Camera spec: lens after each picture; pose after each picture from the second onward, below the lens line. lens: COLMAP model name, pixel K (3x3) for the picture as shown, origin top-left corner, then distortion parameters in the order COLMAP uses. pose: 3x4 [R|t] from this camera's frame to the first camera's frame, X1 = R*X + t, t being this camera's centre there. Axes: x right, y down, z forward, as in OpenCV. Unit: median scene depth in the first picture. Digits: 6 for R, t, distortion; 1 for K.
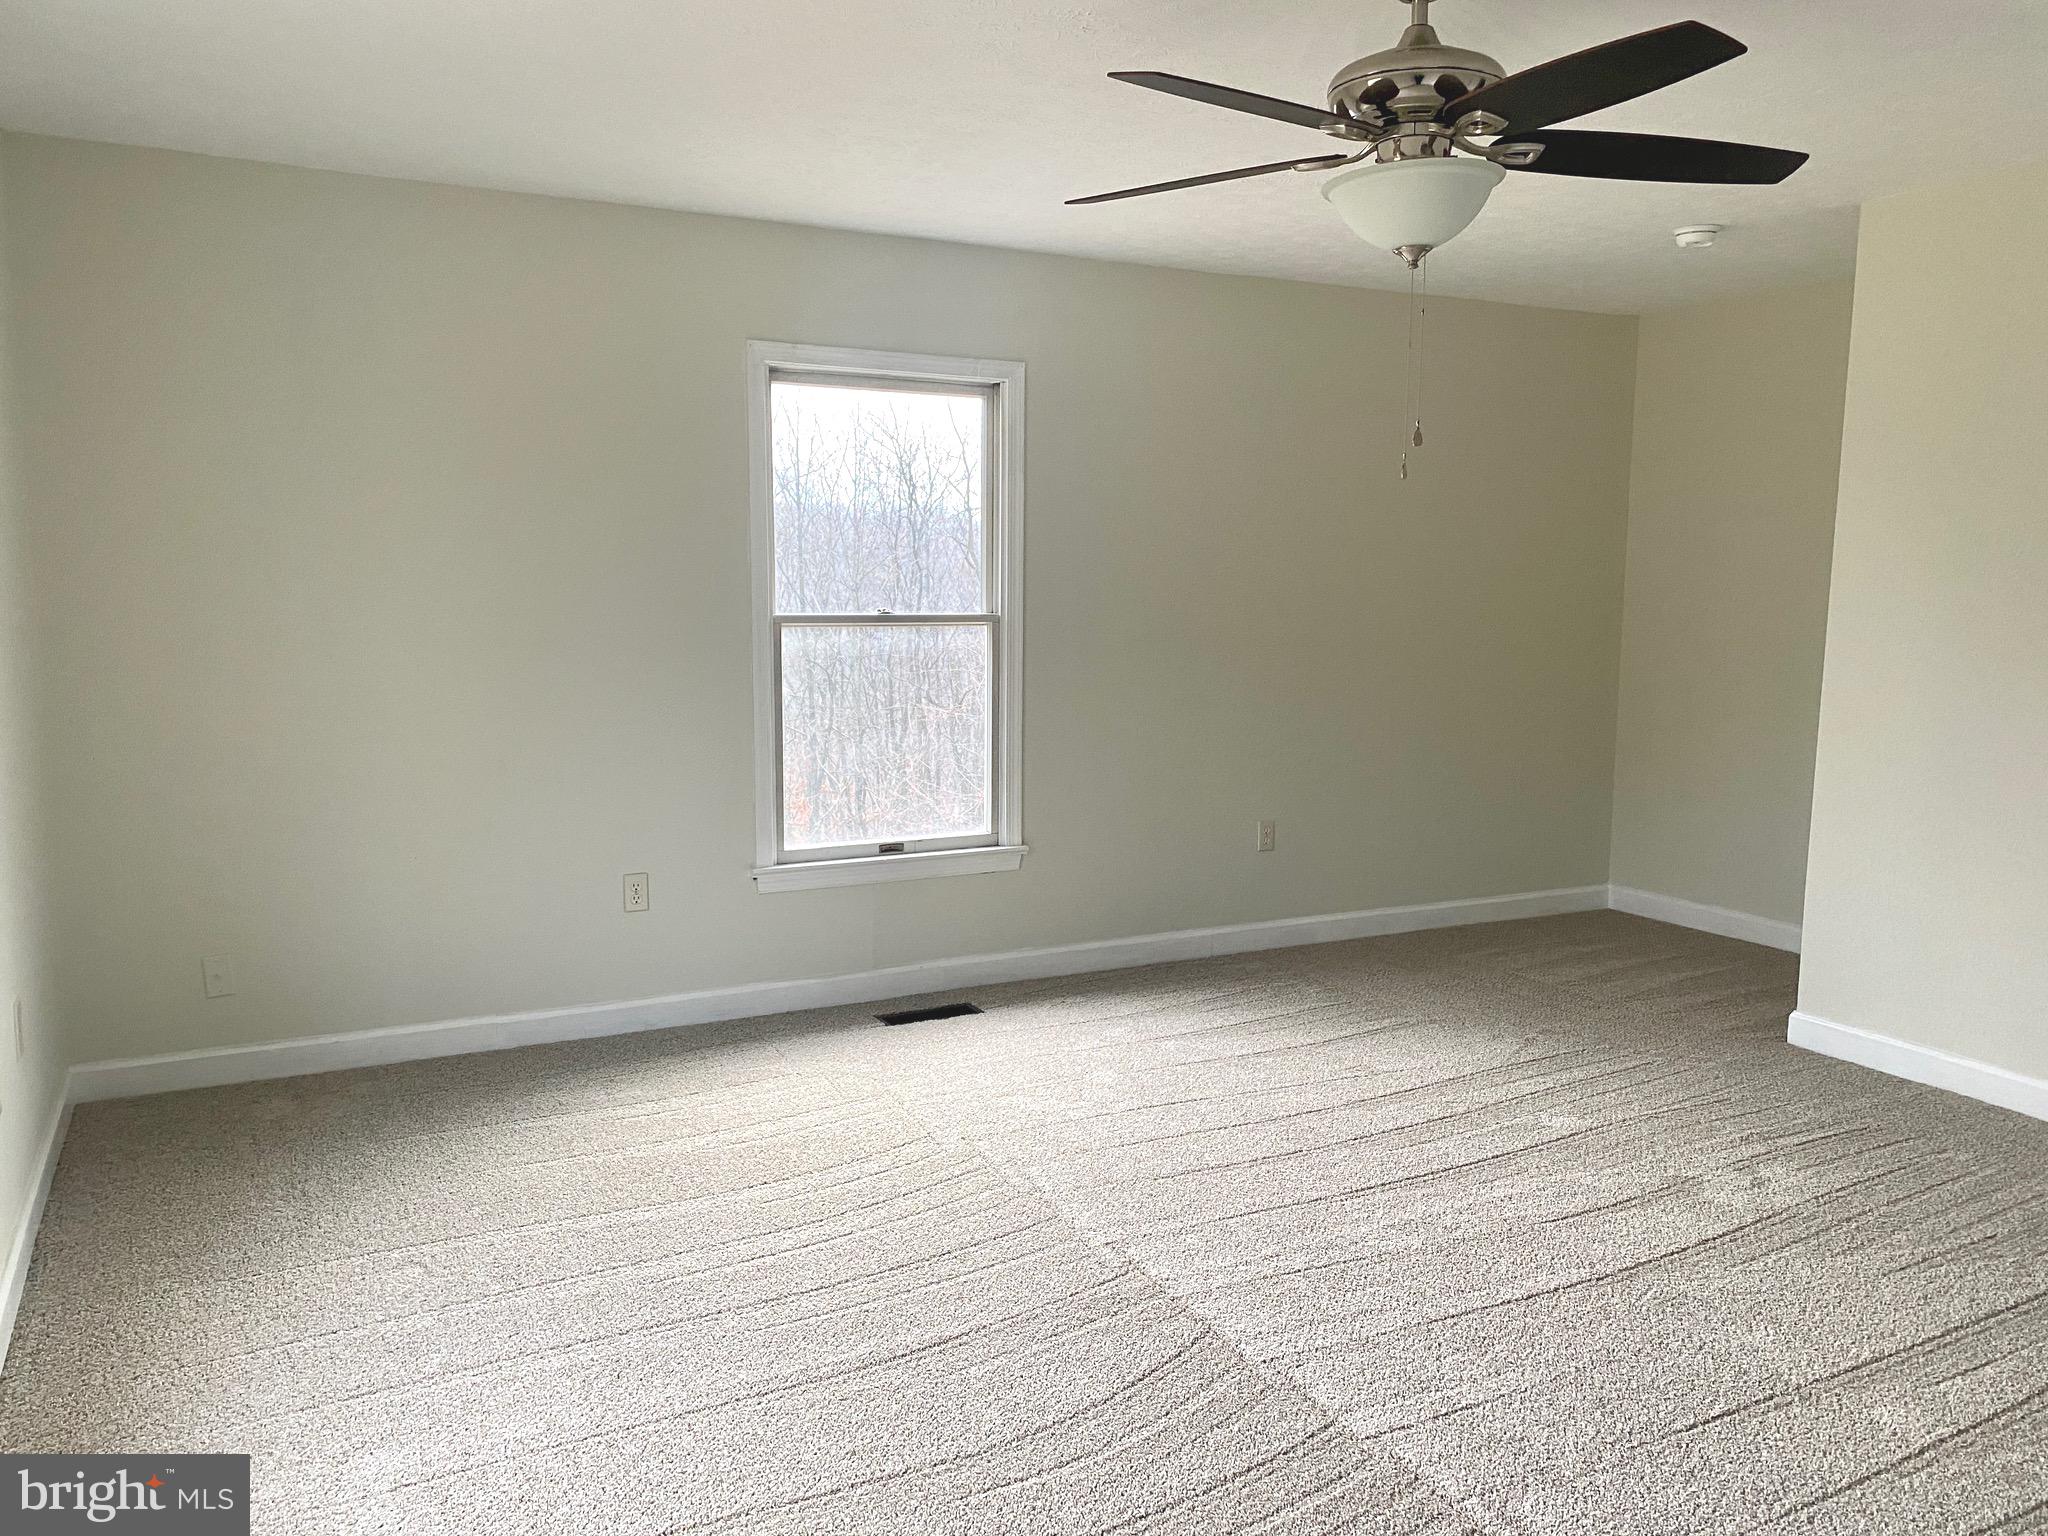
lens RADIAL K [[1546.8, 0, 1024.0], [0, 1546.8, 768.0], [0, 0, 1]] dist [0.157590, -0.207239]
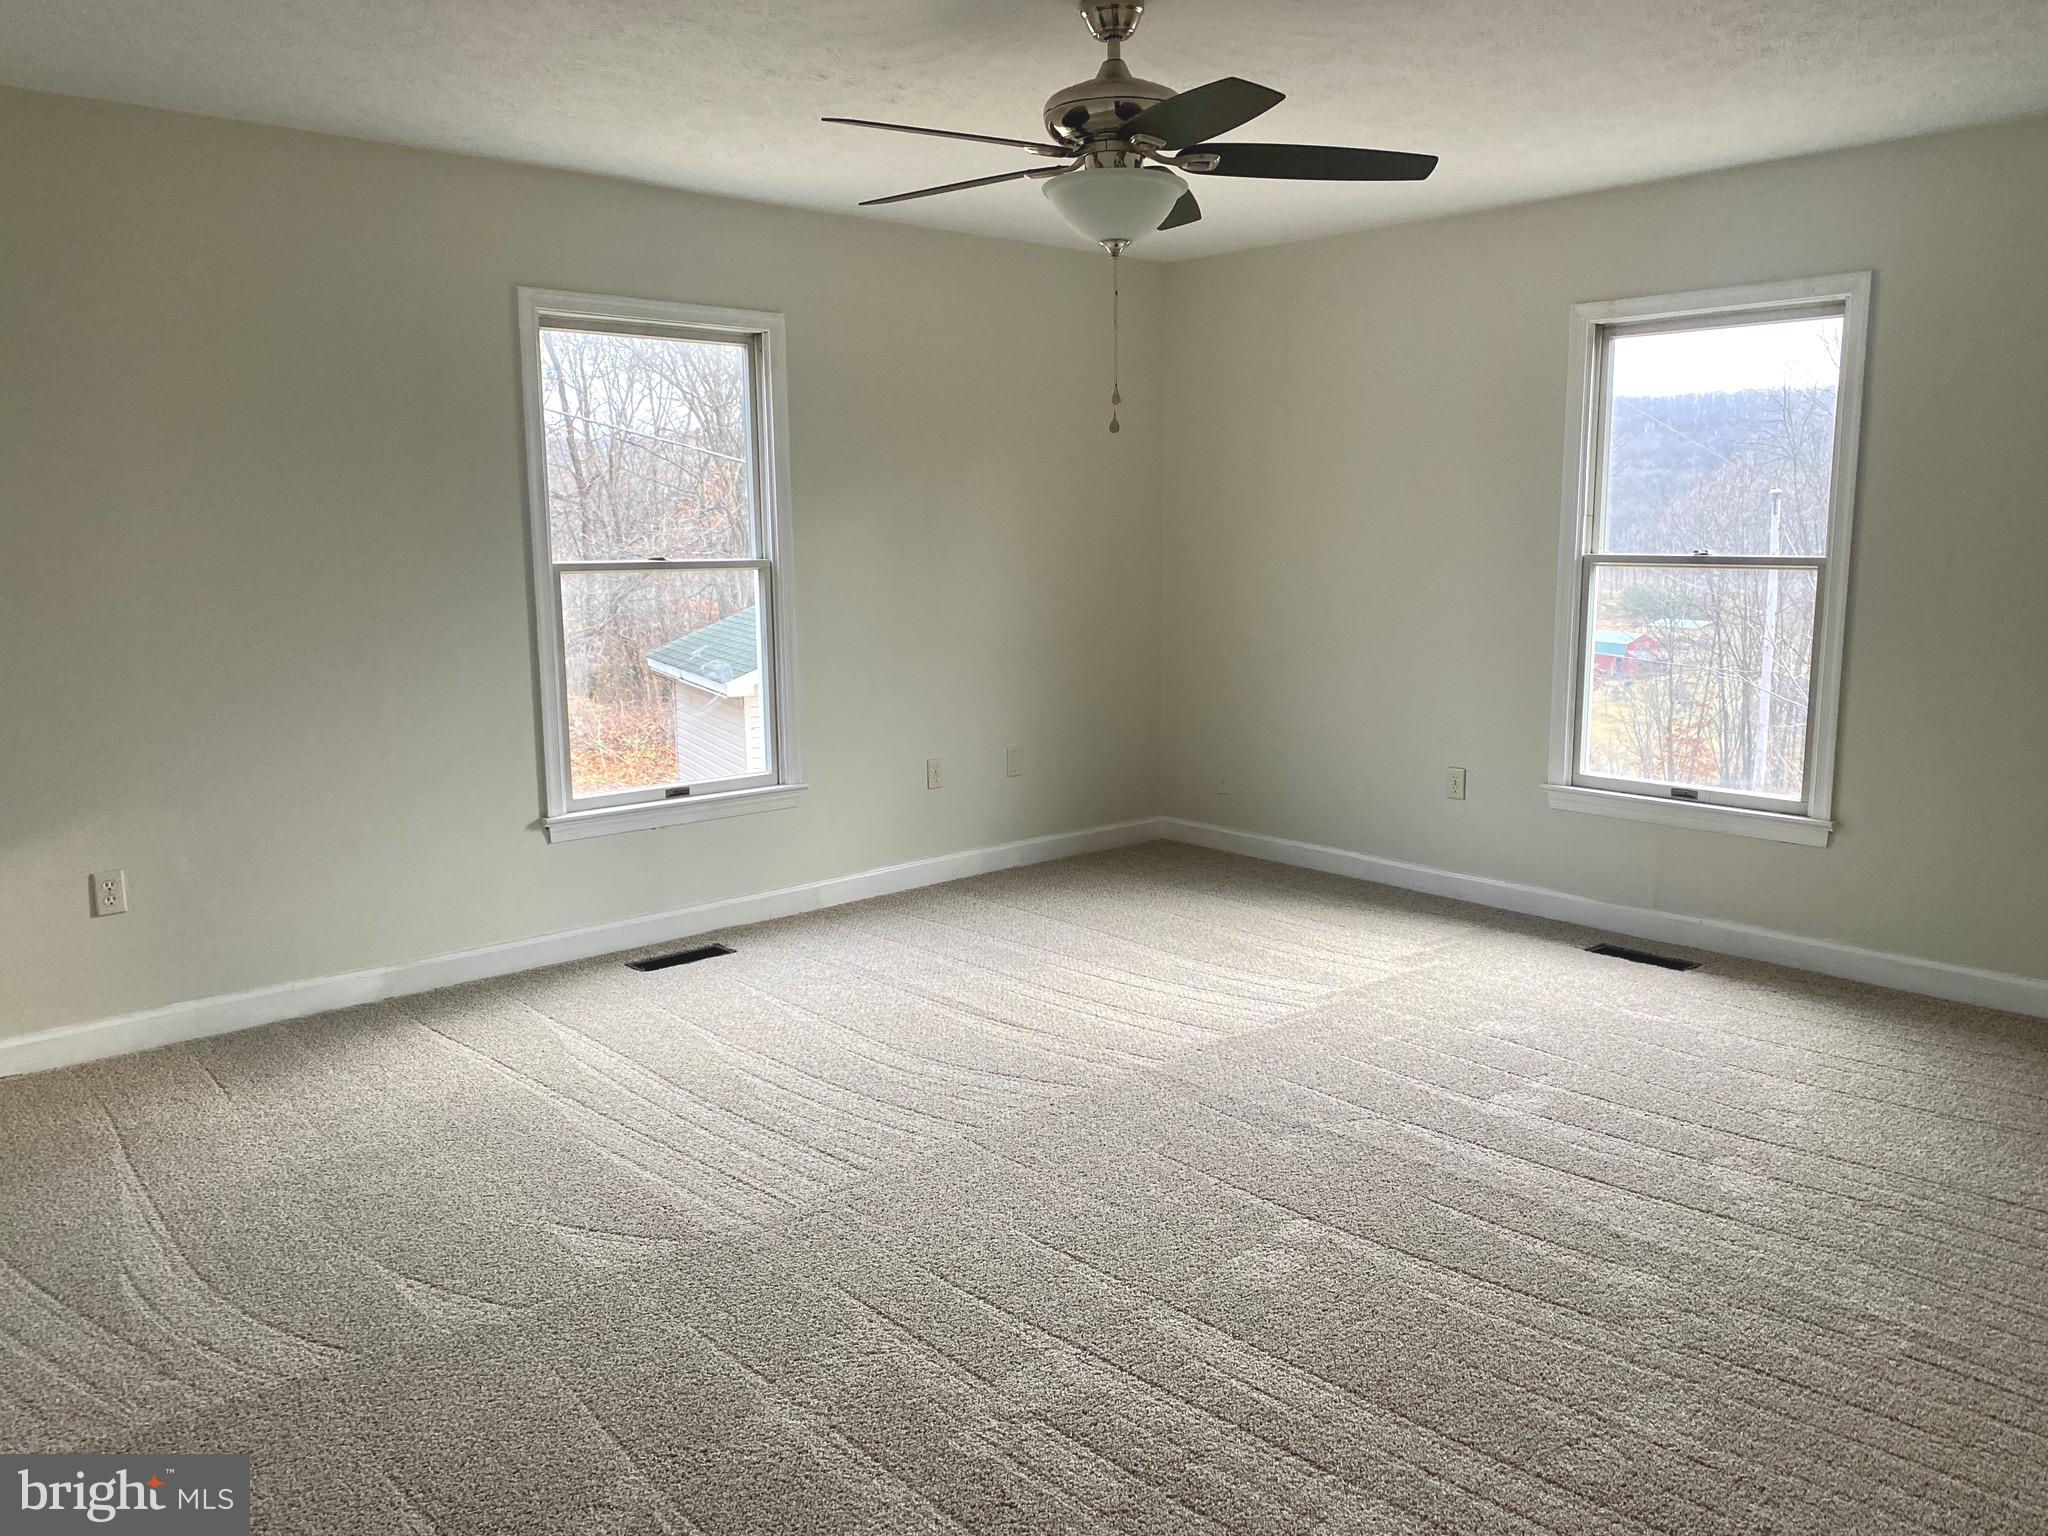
lens RADIAL K [[1546.8, 0, 1024.0], [0, 1546.8, 768.0], [0, 0, 1]] dist [0.157590, -0.207239]
pose [[0.280438, 0.152674, -0.947652, 0.763121], [-0.113317, 0.985632, 0.125259, -0.044002], [0.953160, 0.072258, 0.293709, 0.305039]]
